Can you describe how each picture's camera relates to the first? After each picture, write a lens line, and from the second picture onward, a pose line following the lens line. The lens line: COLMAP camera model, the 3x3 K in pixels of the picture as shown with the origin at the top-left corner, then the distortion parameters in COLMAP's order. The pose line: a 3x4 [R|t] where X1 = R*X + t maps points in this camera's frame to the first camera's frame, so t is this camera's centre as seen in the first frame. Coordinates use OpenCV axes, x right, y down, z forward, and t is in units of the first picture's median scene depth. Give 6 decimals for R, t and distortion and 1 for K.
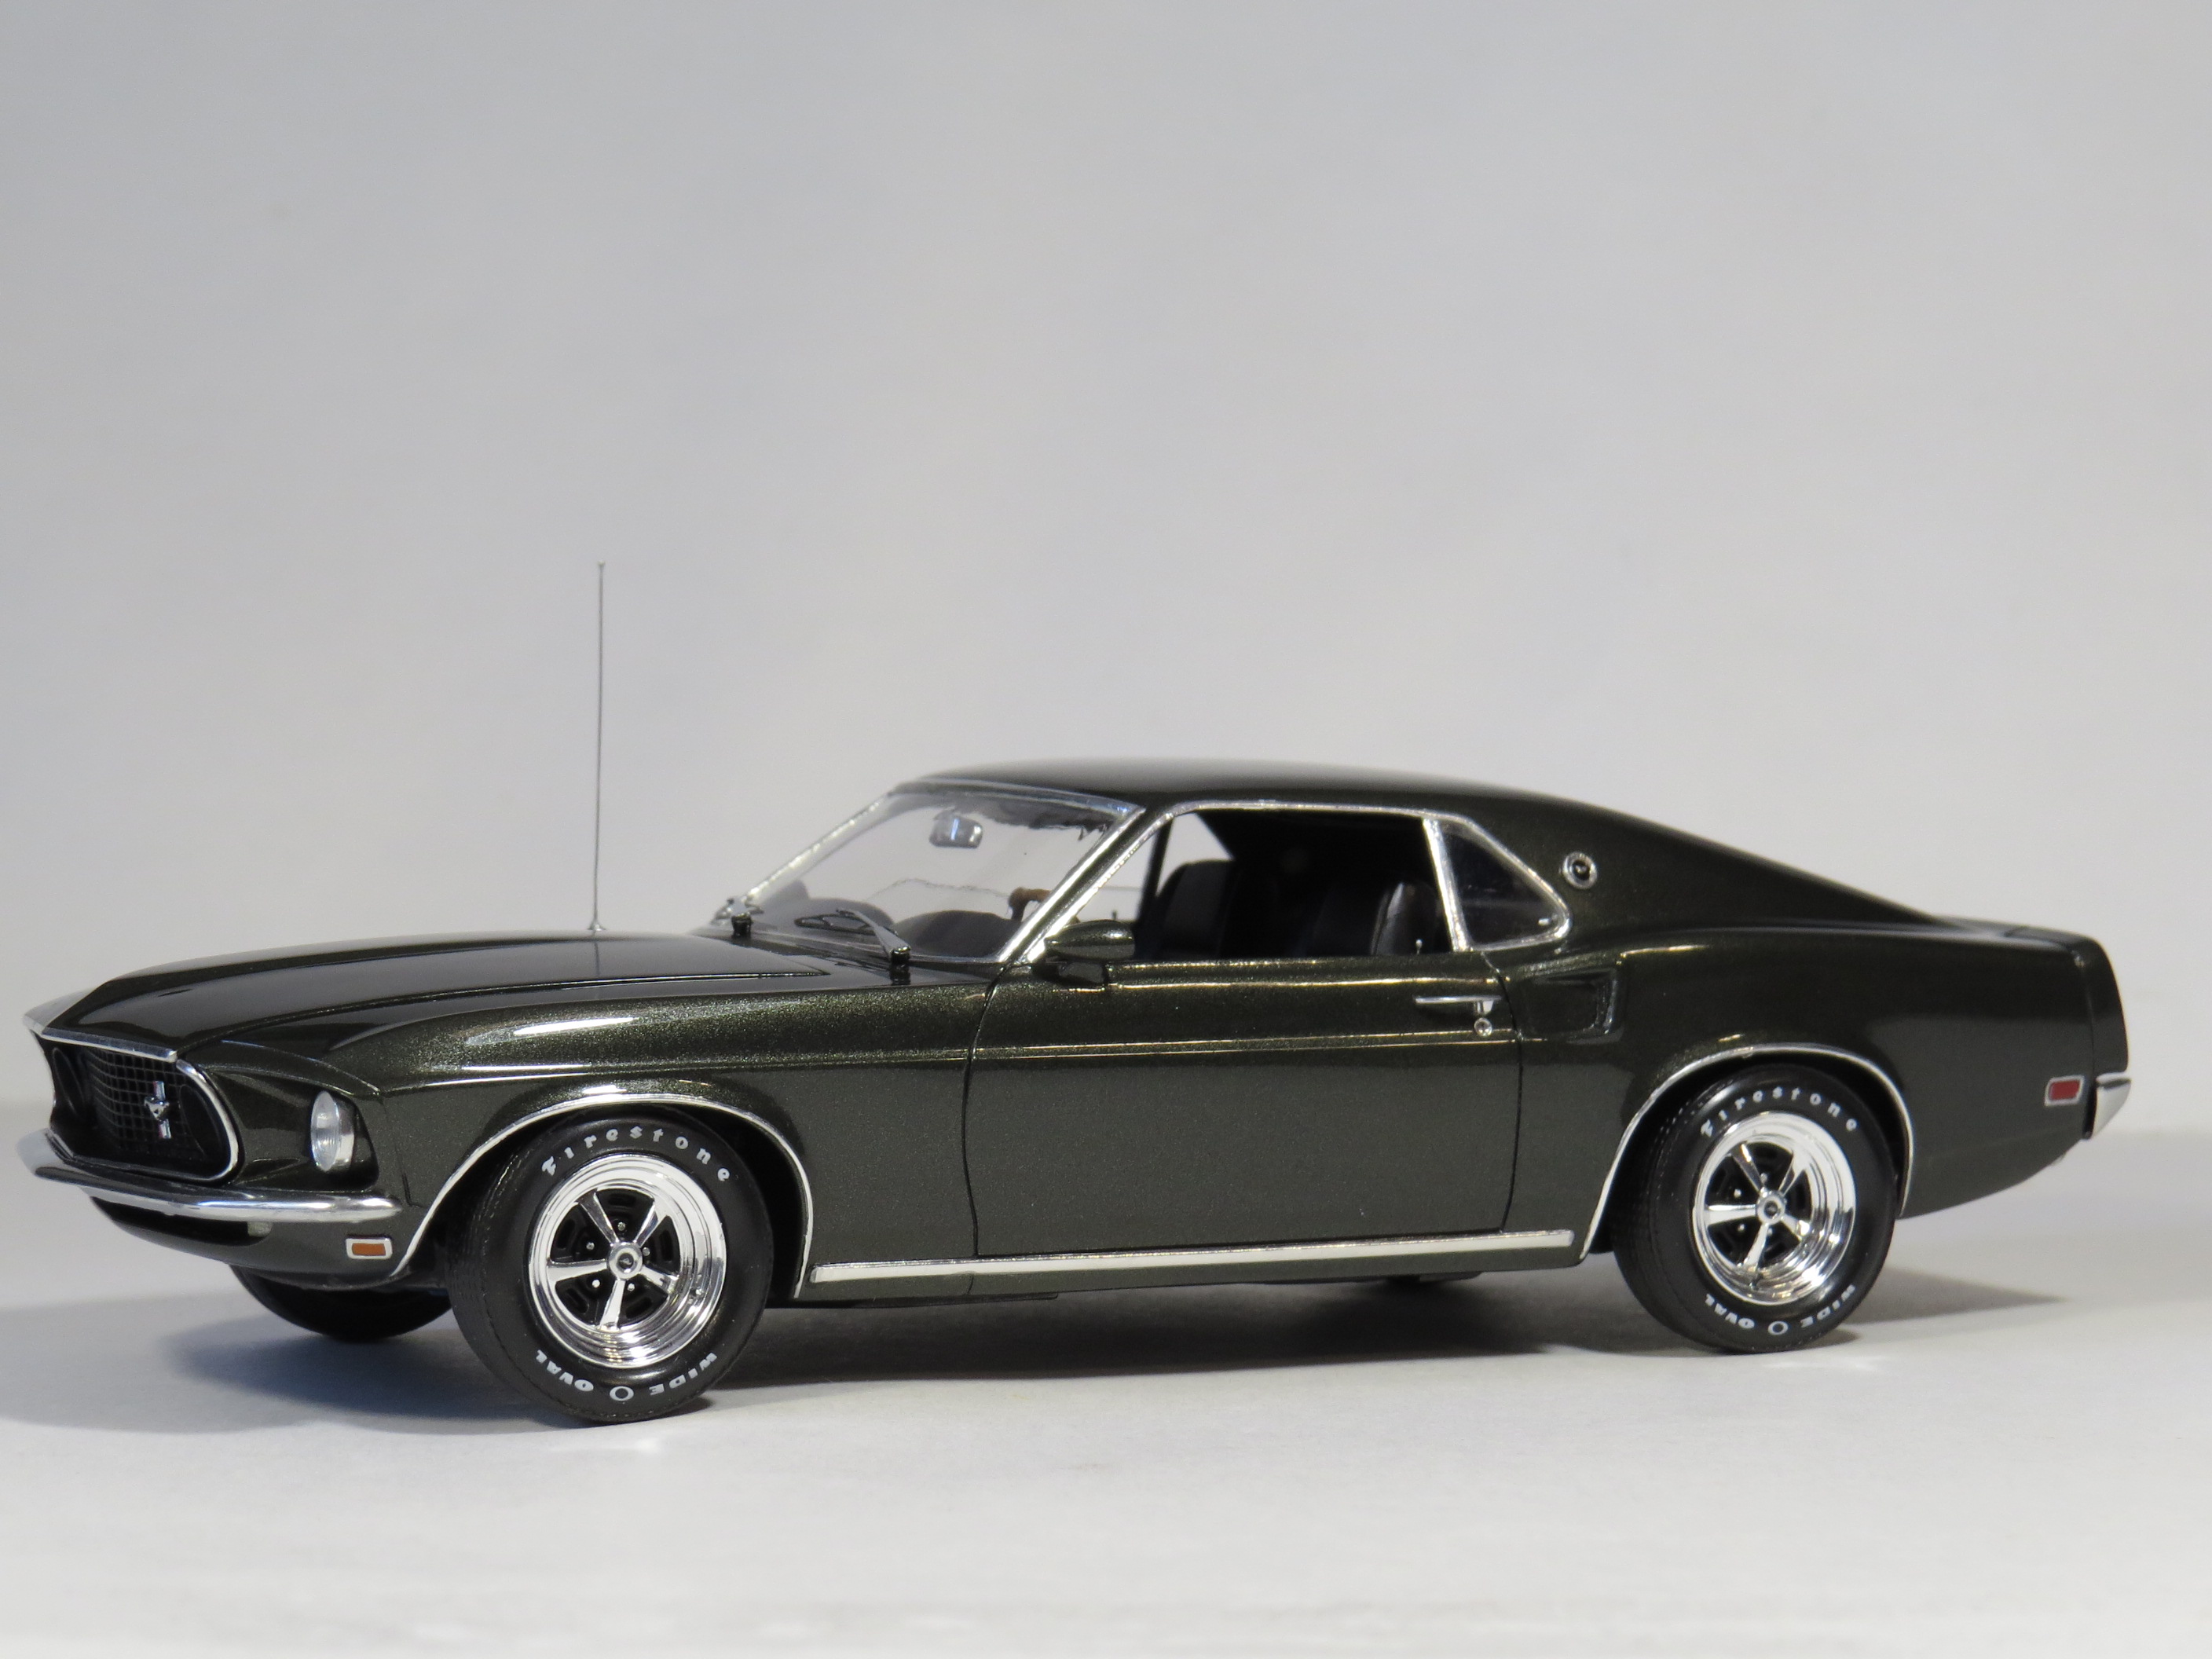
lens RADIAL K [[5872.9, 0, 1107.5], [0, 5872.9, 833.6], [0, 0, 1]] dist [-0.045700, 0.000000]
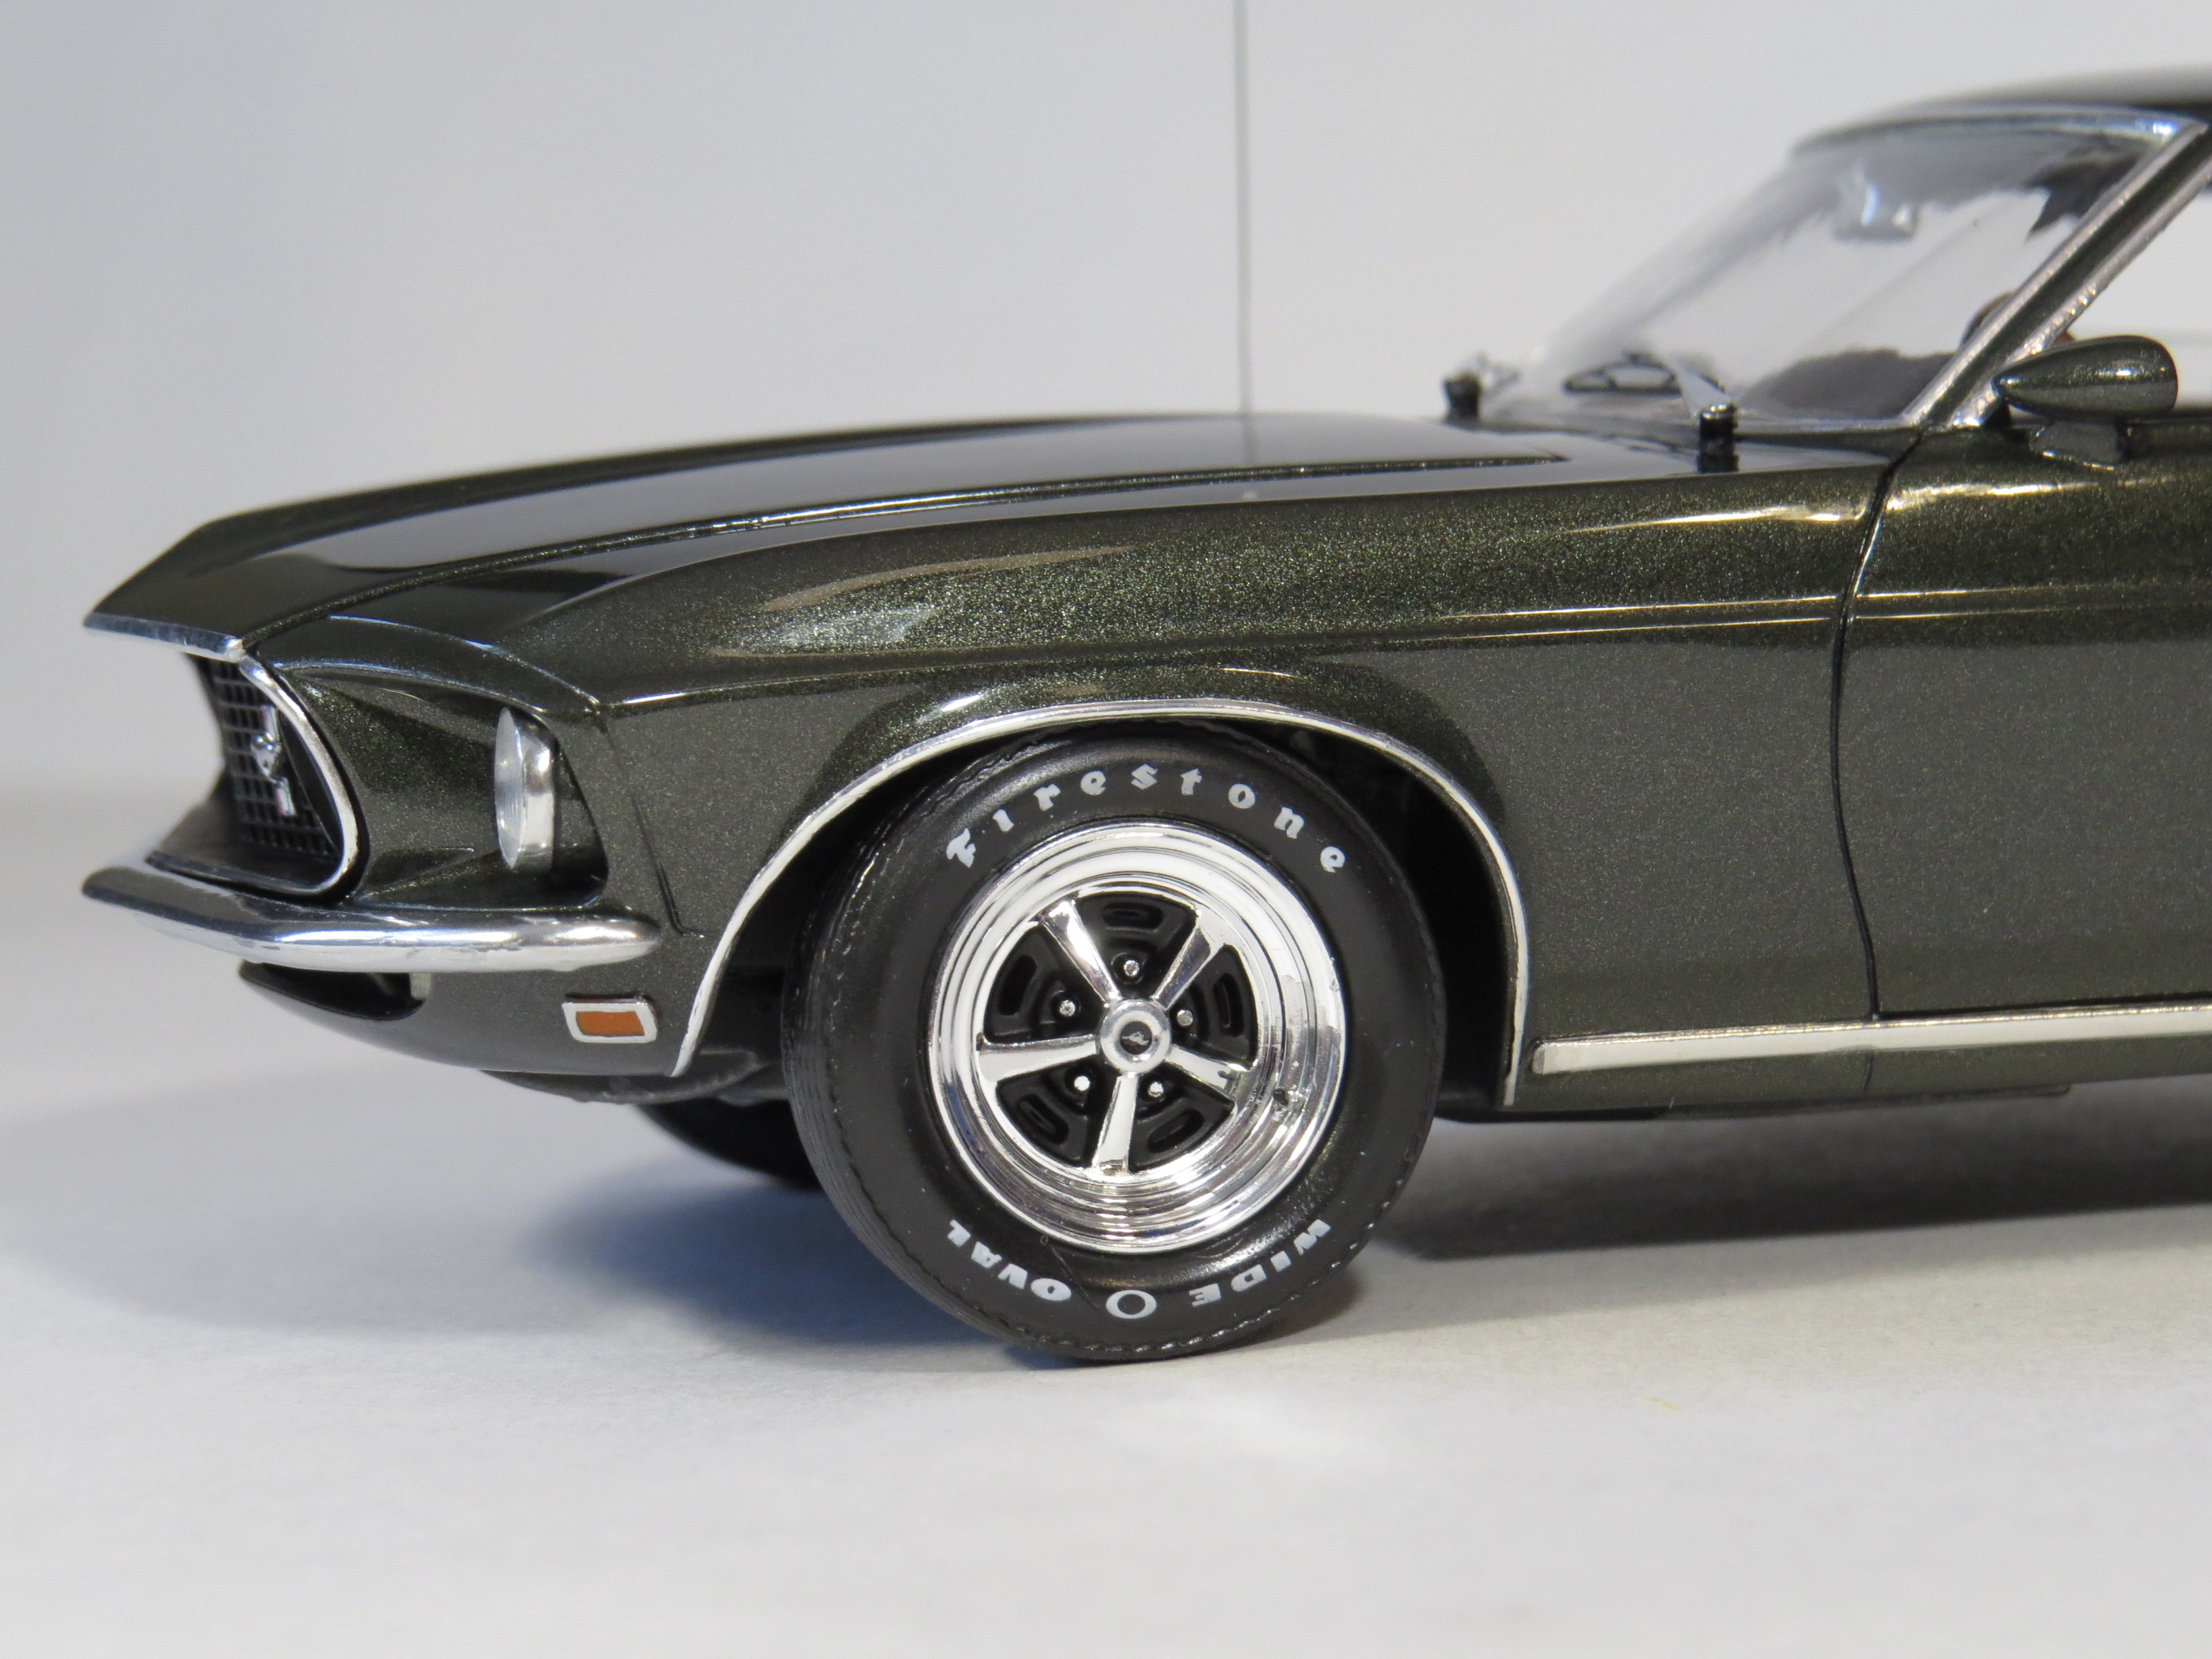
lens RADIAL K [[6459.3, 0, 1107.4], [0, 6459.3, 830.9], [0, 0, 1]] dist [-0.177447, 0.000000]
pose [[0.975335, -0.023211, -0.219506, 0.035720], [0.032490, 0.998720, 0.038760, 0.034090], [0.218325, -0.044935, 0.974841, 0.467360]]
